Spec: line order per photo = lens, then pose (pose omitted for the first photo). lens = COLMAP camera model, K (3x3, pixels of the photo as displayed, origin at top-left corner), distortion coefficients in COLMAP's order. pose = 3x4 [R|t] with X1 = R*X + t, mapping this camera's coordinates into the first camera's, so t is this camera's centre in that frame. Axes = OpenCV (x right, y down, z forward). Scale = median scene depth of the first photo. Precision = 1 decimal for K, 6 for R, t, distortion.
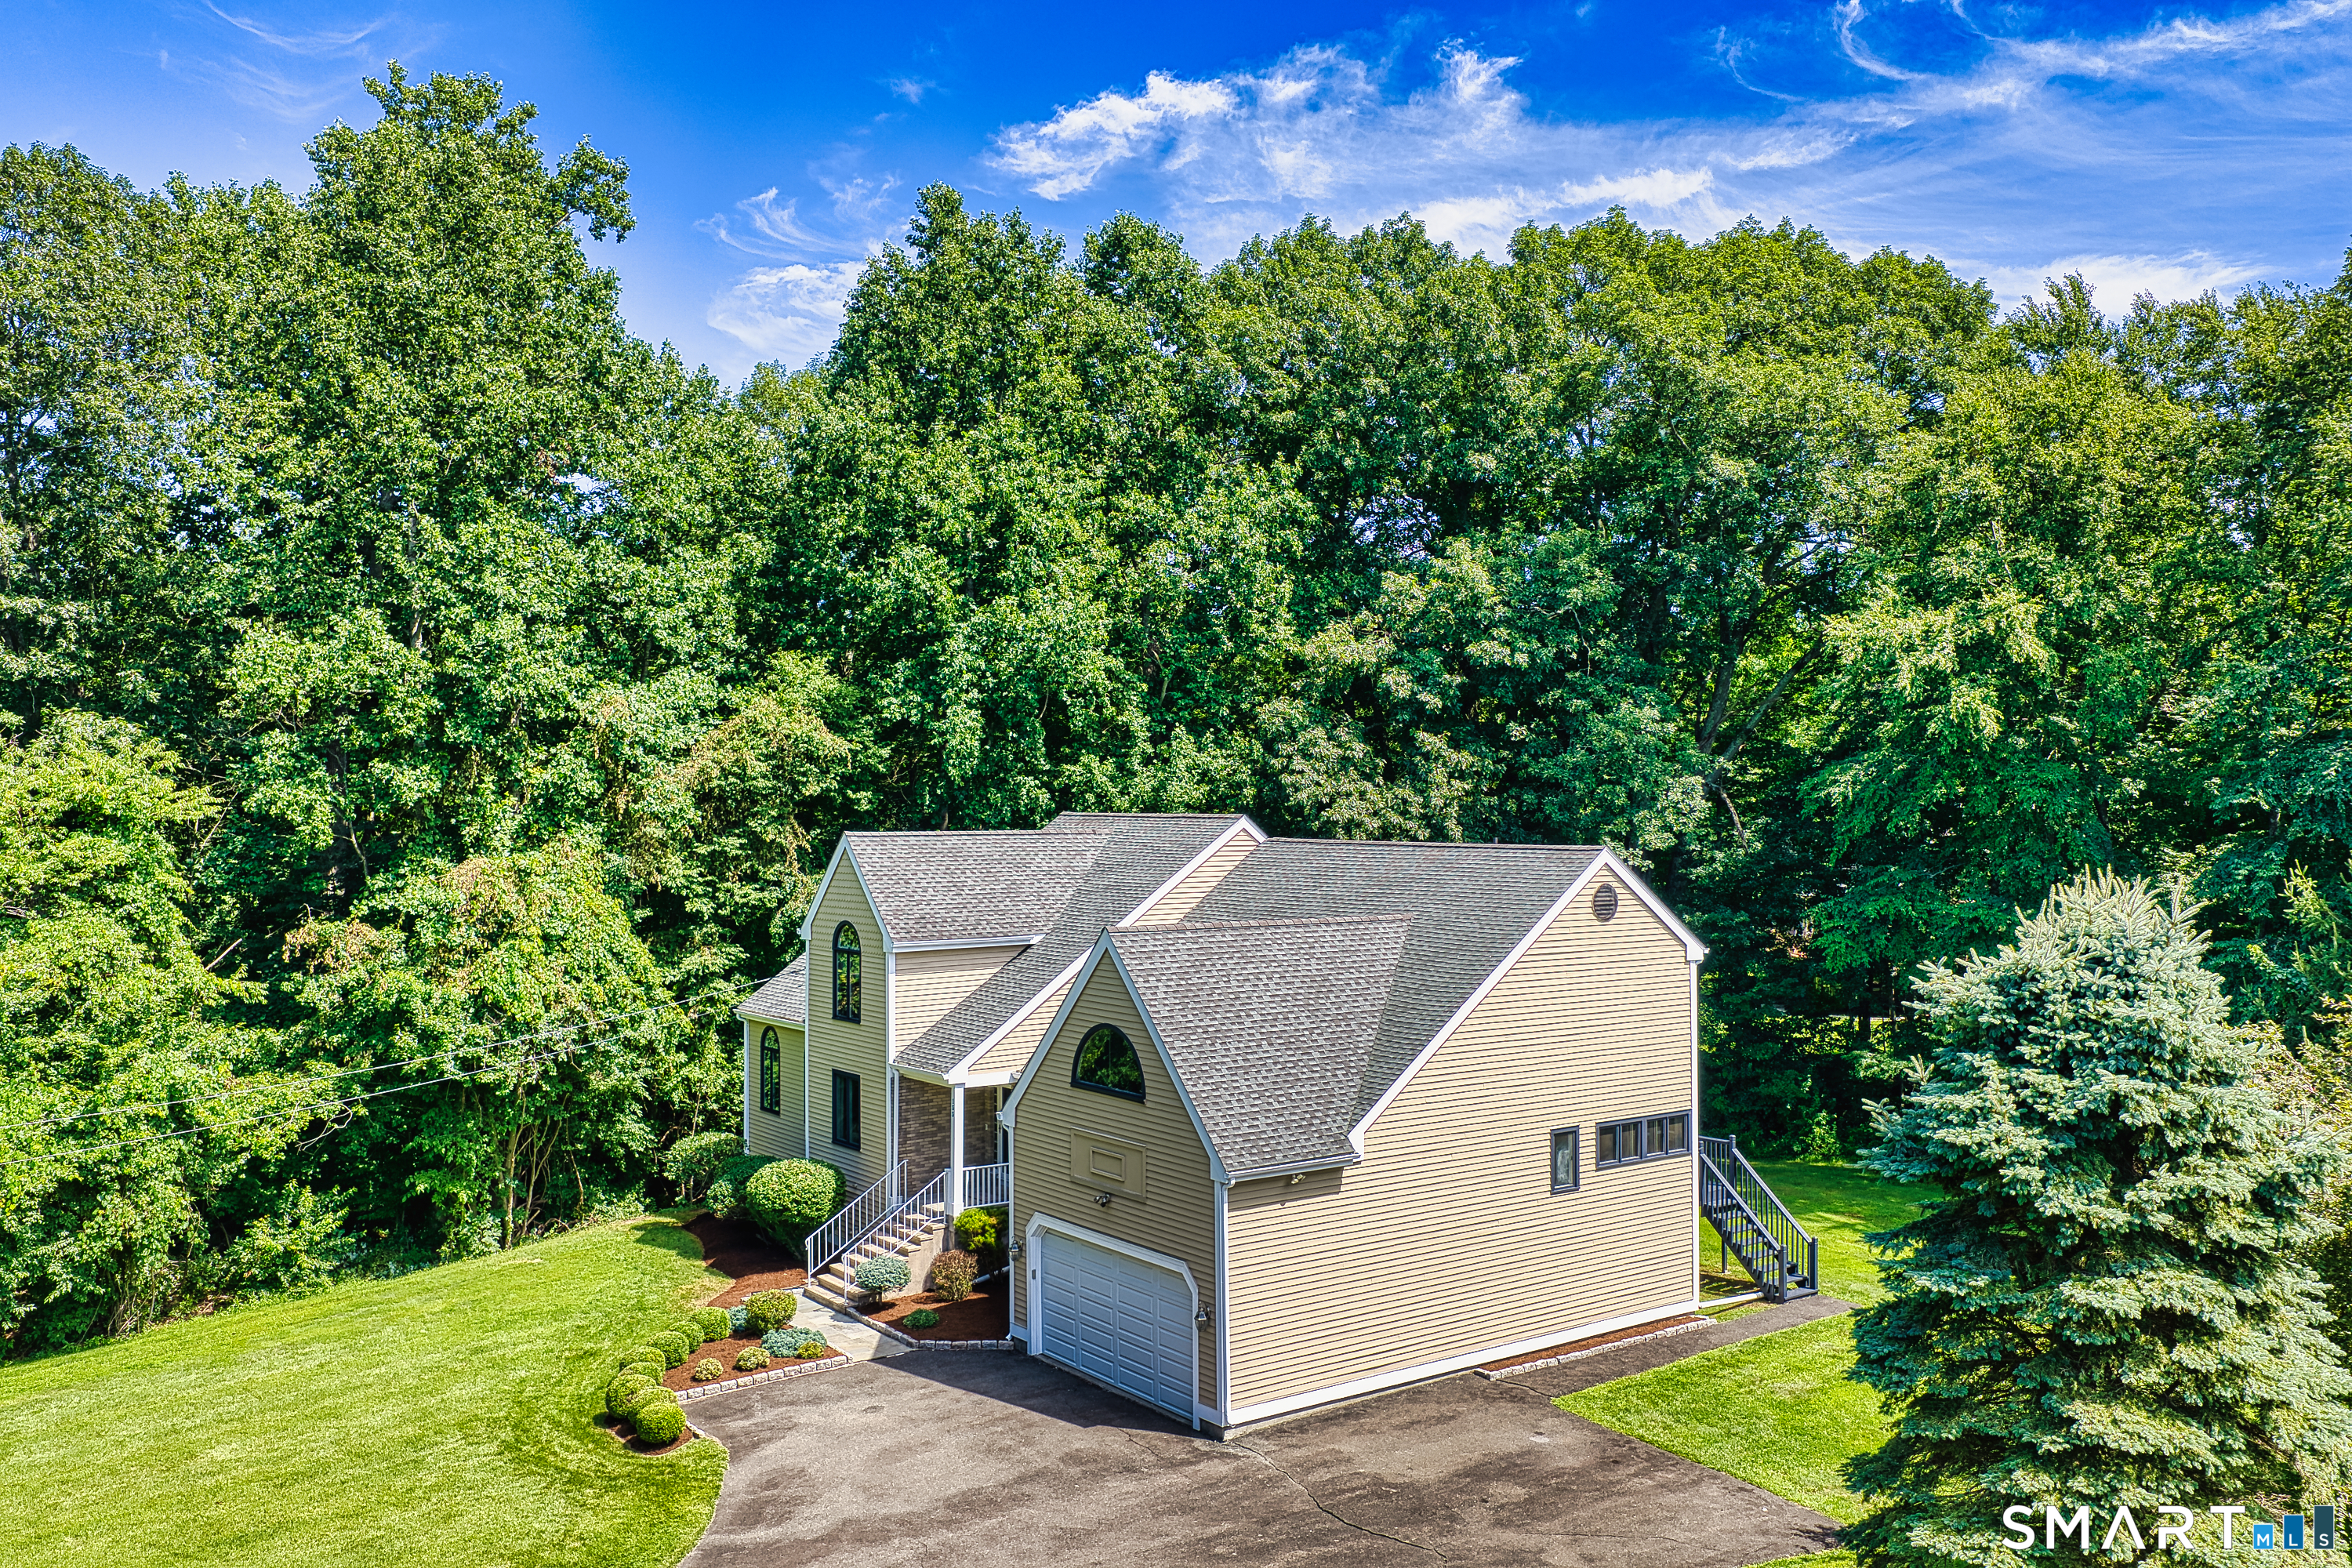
lens RADIAL K [[1917.2, 0, 1180.8], [0, 1917.2, 777.0], [0, 0, 1]] dist [0.062481, -0.130937]
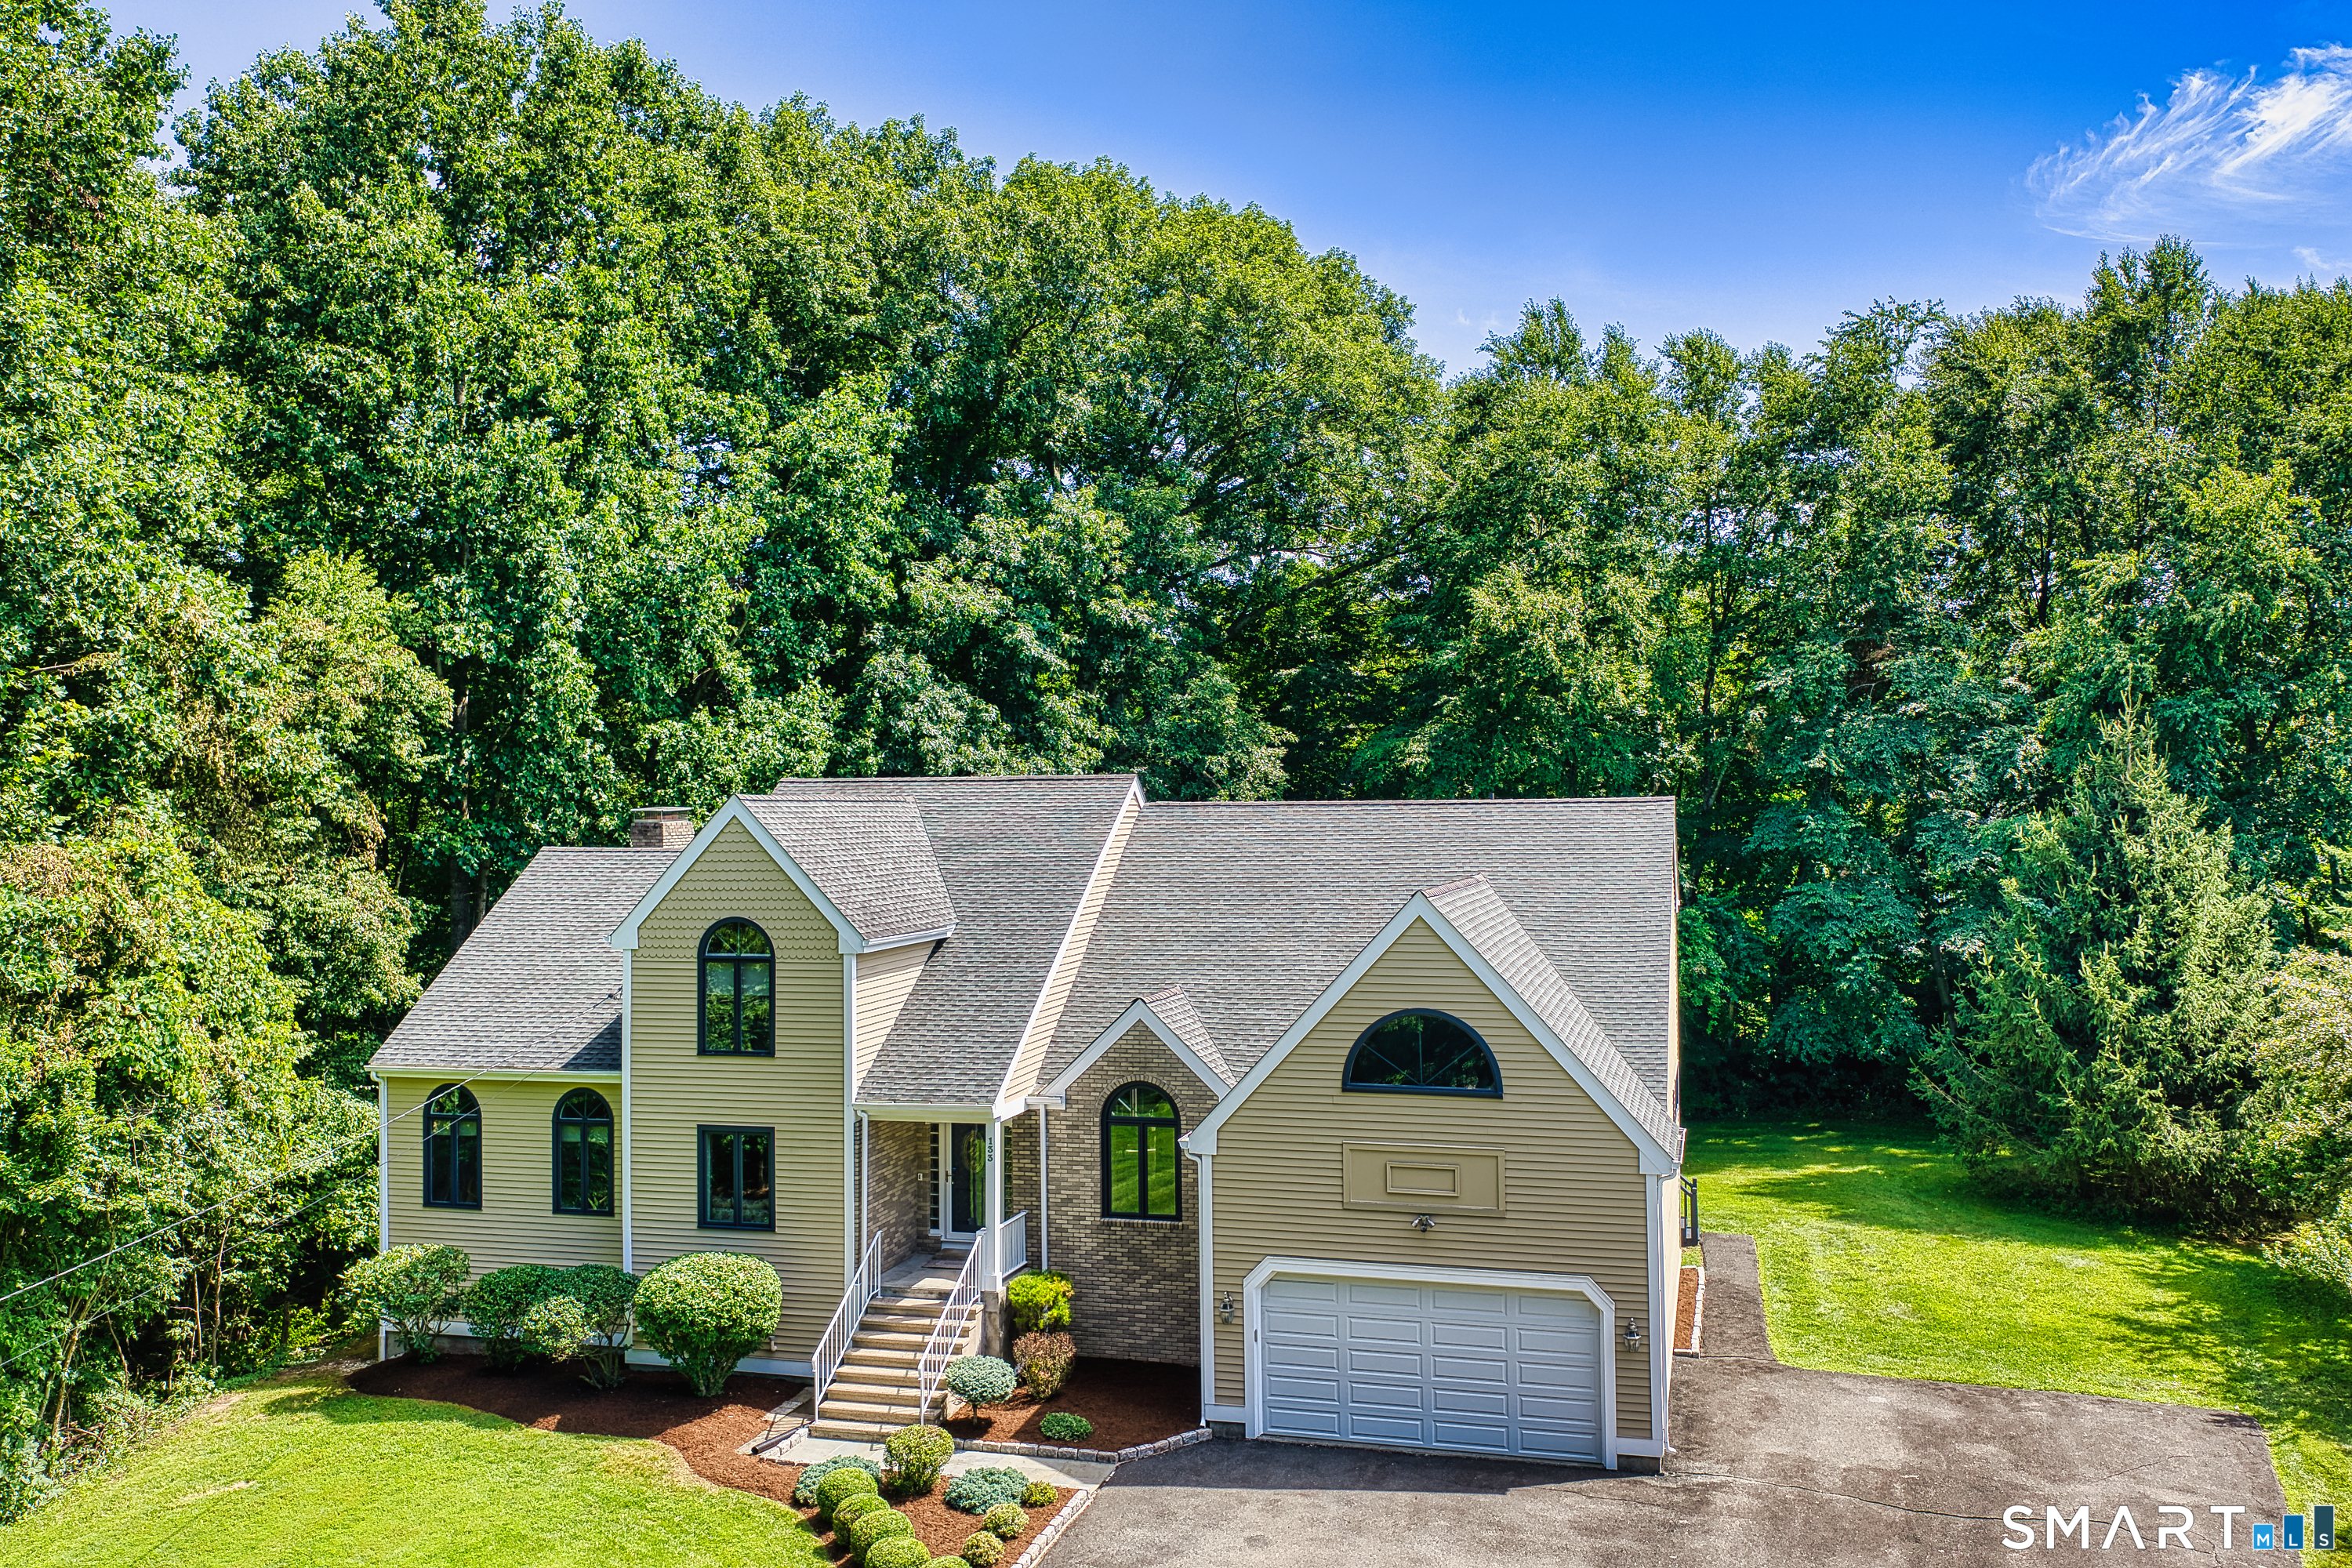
lens RADIAL K [[1931.5, 0, 1189.5], [0, 1931.5, 771.2], [0, 0, 1]] dist [0.044256, -0.053476]
pose [[0.783523, 0.005240, 0.621341, -0.467472], [0.000876, 0.999954, -0.009538, 0.025577], [-0.621362, 0.008018, 0.783482, 0.303536]]
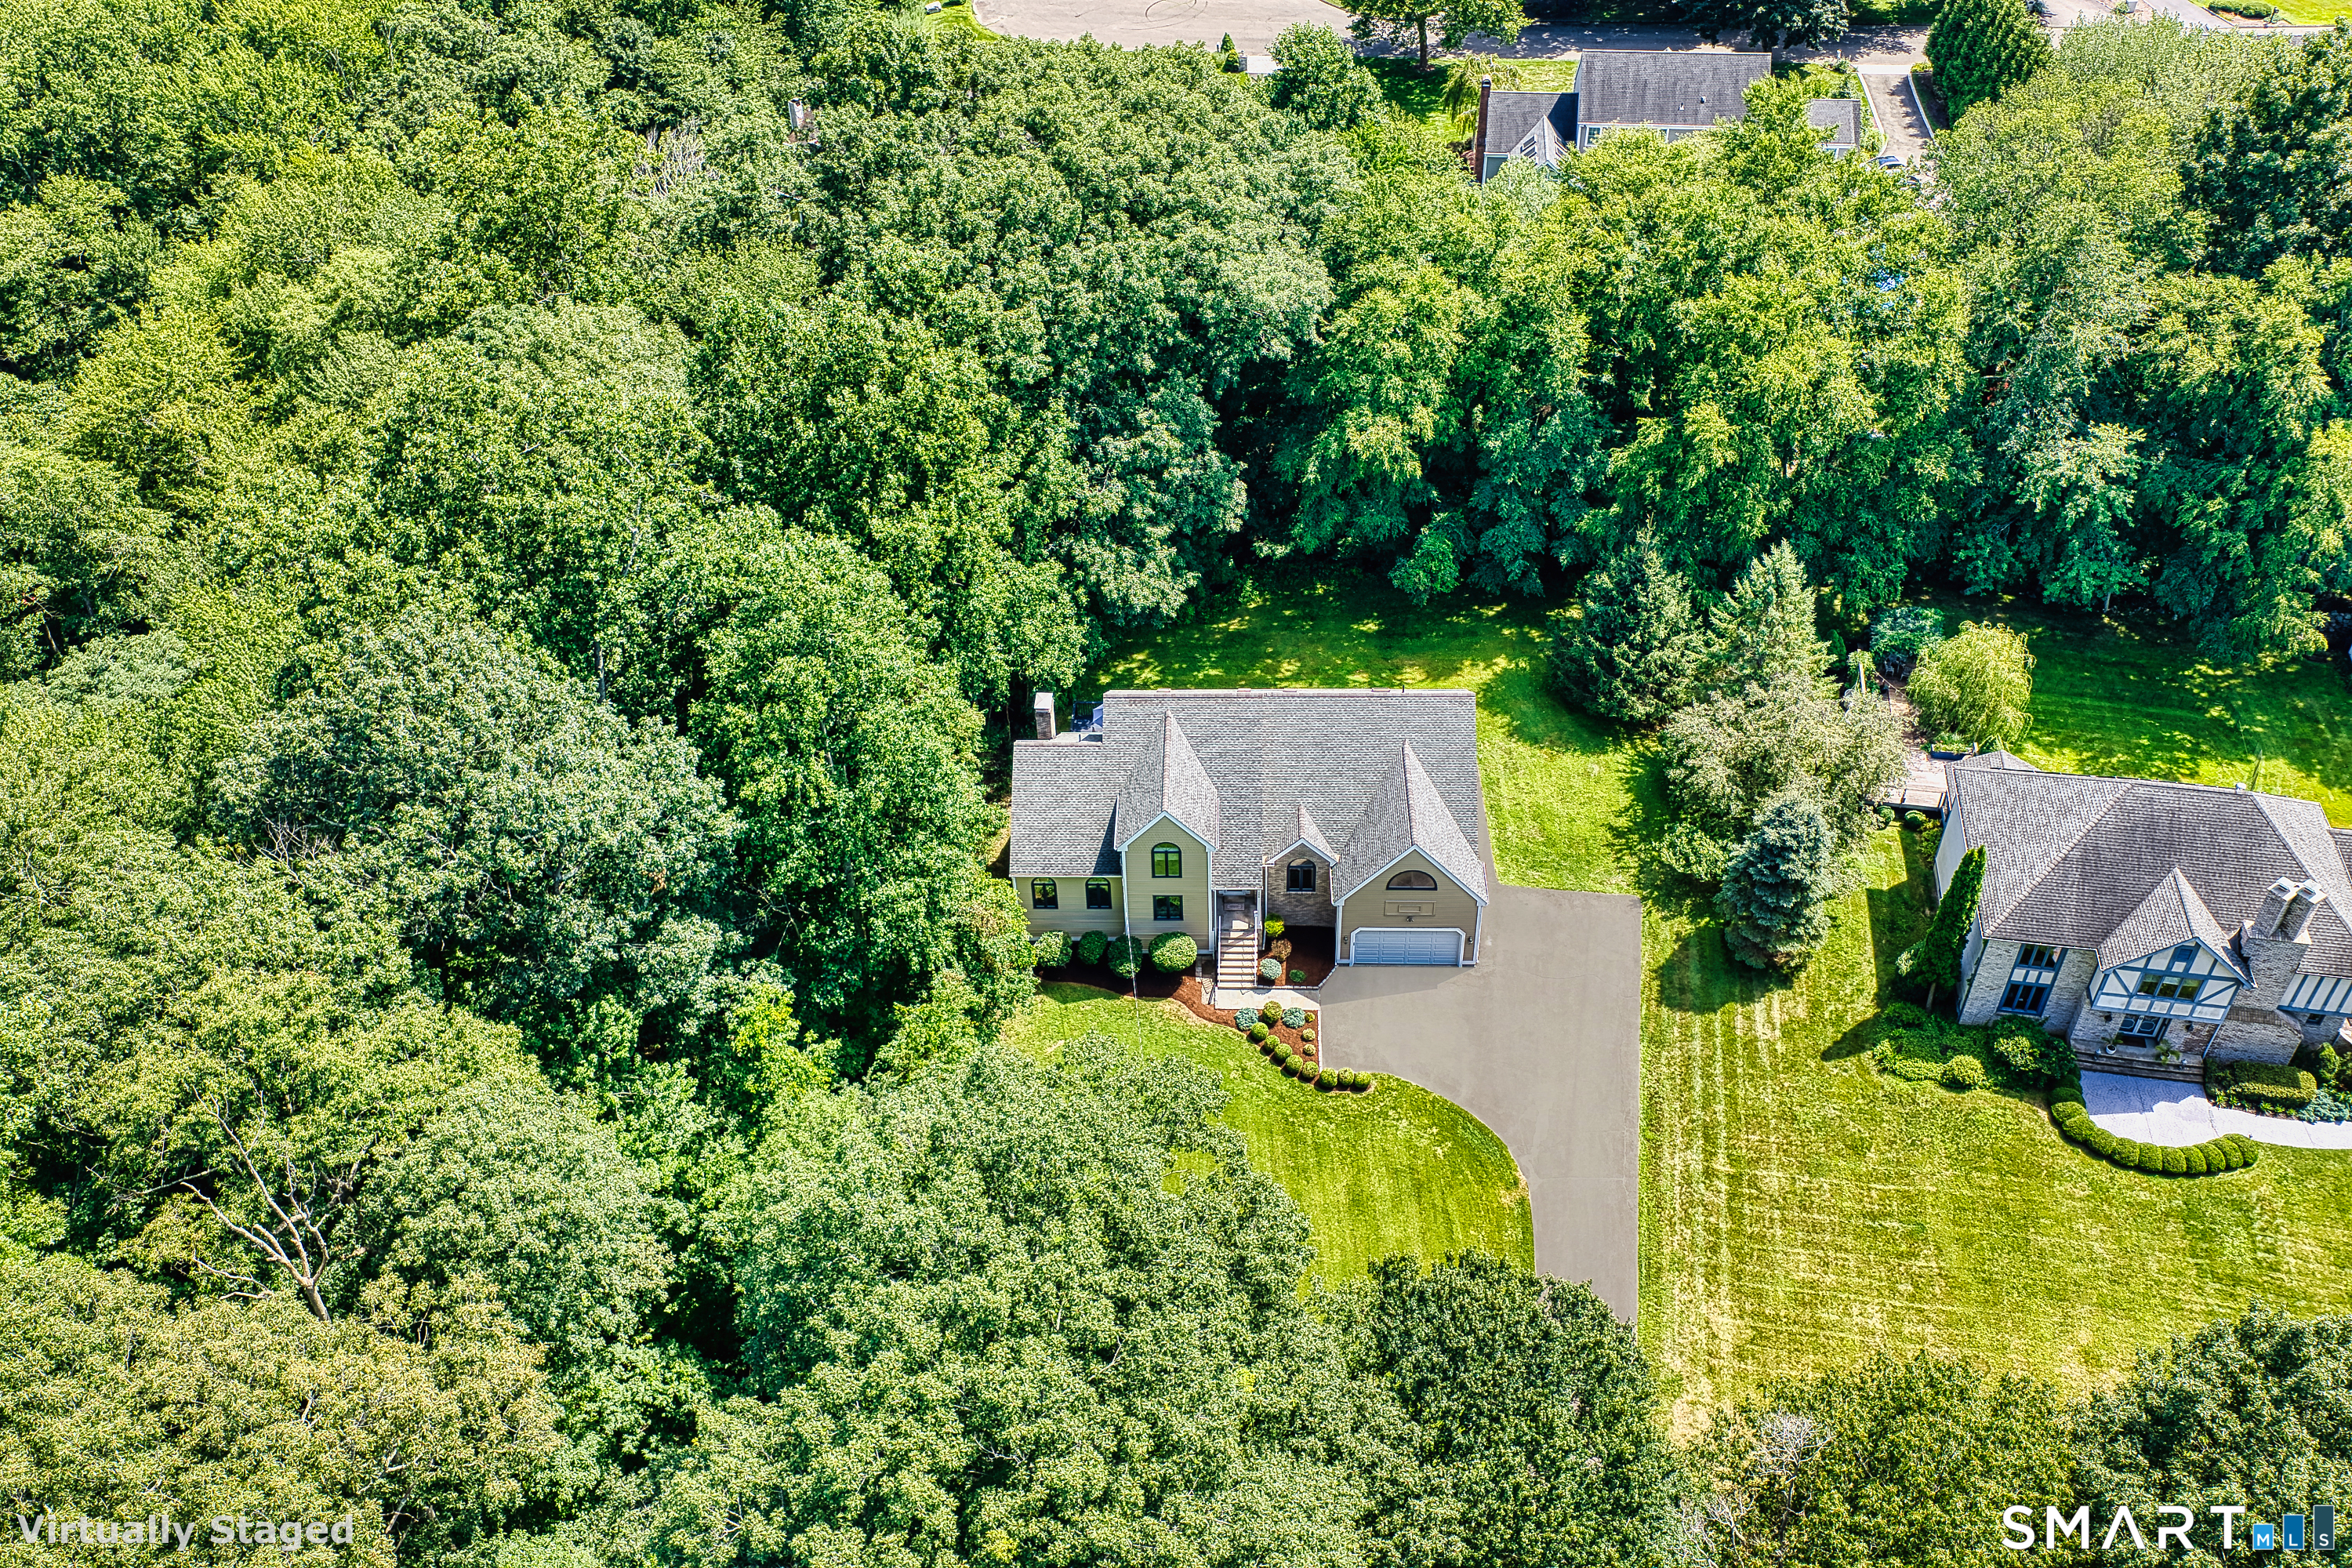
lens RADIAL K [[1917.2, 0, 1180.8], [0, 1917.2, 777.0], [0, 0, 1]] dist [0.062481, -0.130937]
pose [[0.611990, -0.524625, 0.591808, -1.256677], [0.012713, 0.754733, 0.655909, -1.235826], [-0.790764, -0.393886, 0.468558, 0.061030]]
